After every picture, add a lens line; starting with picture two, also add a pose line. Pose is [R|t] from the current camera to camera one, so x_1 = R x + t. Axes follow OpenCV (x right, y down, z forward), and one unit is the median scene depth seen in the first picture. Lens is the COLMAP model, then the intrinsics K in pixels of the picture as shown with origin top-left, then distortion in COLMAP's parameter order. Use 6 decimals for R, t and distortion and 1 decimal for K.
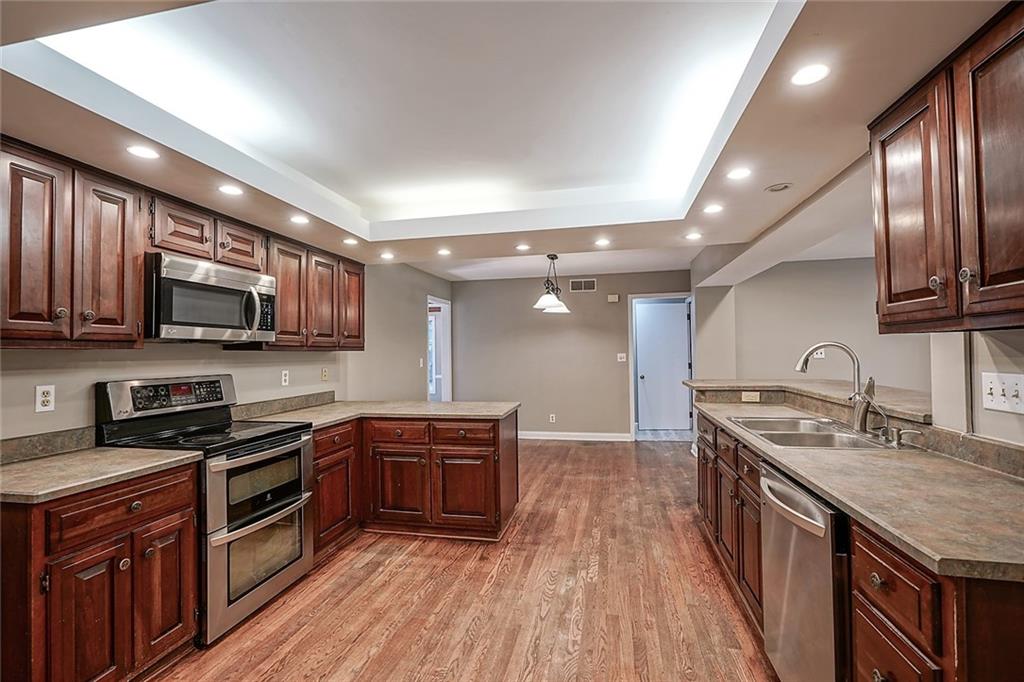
lens RADIAL K [[460.0, 0, 508.5], [0, 460.0, 344.1], [0, 0, 1]] dist [-0.012160, 0.000100]
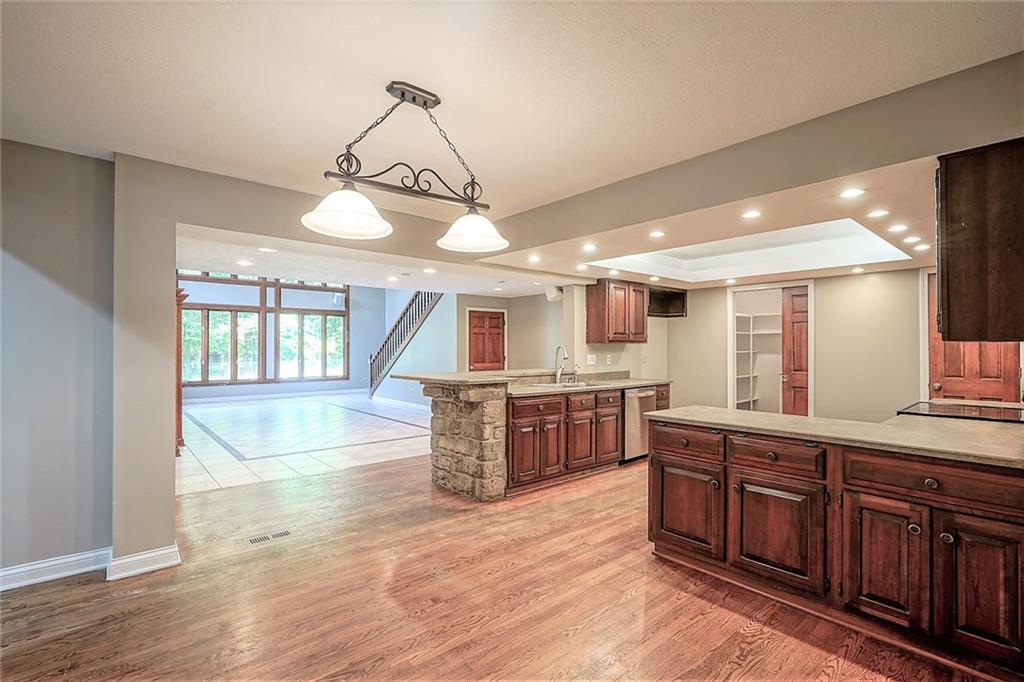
lens RADIAL K [[467.1, 0, 503.4], [0, 467.1, 345.5], [0, 0, 1]] dist [-0.010436, 0.000056]
pose [[-0.793336, 0.015983, 0.608574, -0.378043], [0.000305, 0.999666, -0.025857, 0.050117], [-0.608784, -0.020328, -0.793076, 2.513156]]
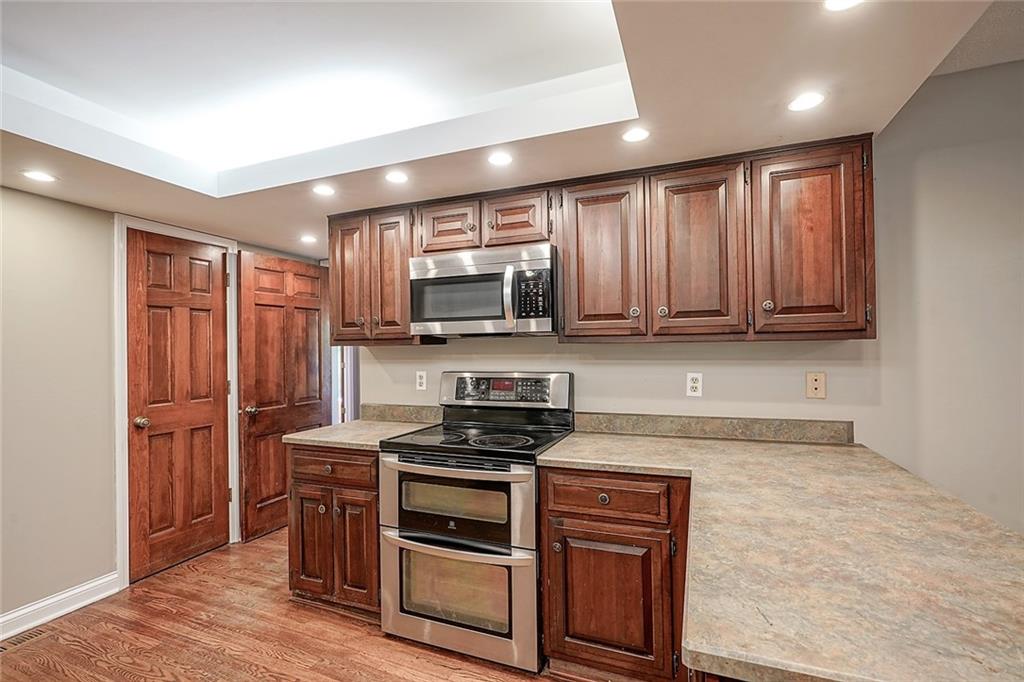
lens RADIAL K [[460.0, 0, 508.5], [0, 460.0, 344.1], [0, 0, 1]] dist [-0.012160, 0.000100]
pose [[-0.169785, 0.001334, -0.985480, 0.240342], [0.031008, 0.999511, -0.003989, 0.016409], [0.984993, -0.031235, -0.169744, 1.131861]]
